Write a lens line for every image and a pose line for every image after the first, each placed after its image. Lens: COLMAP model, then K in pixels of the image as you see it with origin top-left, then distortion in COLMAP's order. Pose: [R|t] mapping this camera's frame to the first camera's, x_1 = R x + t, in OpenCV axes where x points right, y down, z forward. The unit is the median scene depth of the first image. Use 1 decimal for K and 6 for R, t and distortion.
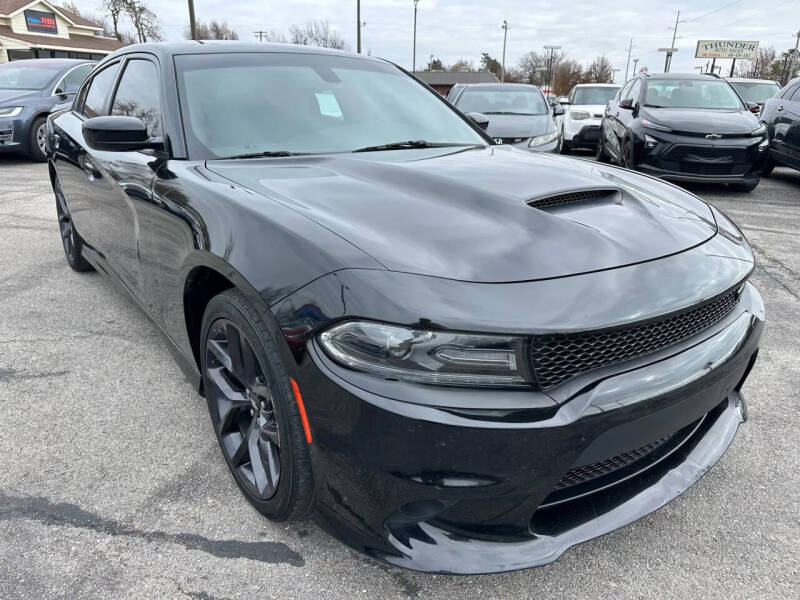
lens RADIAL K [[596.3, 0, 400.0], [0, 596.3, 300.0], [0, 0, 1]] dist [0.011003, -0.002463]
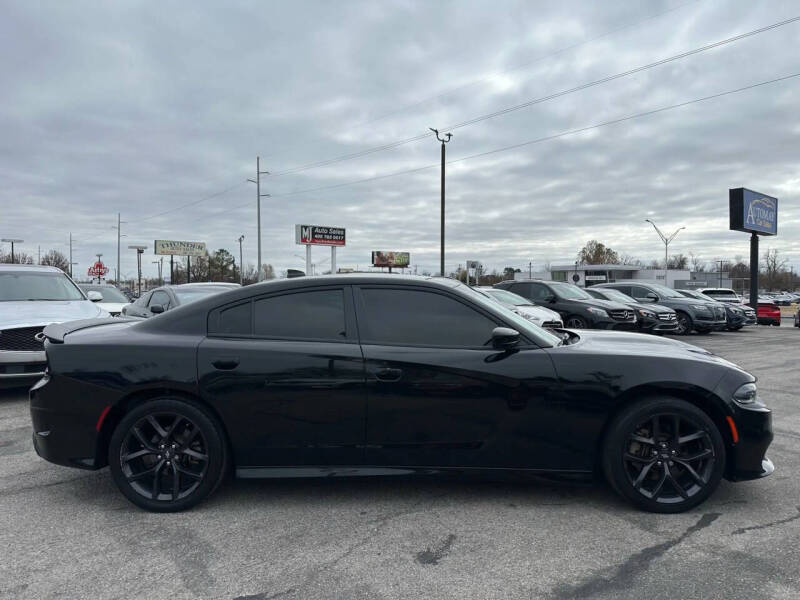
lens RADIAL K [[581.0, 0, 400.3], [0, 581.0, 280.8], [0, 0, 1]] dist [0.026943, -0.000330]
pose [[0.606007, -0.017629, 0.795264, -0.121063], [0.274498, 0.942977, -0.188269, -0.013996], [-0.746597, 0.332391, 0.576289, 0.014821]]
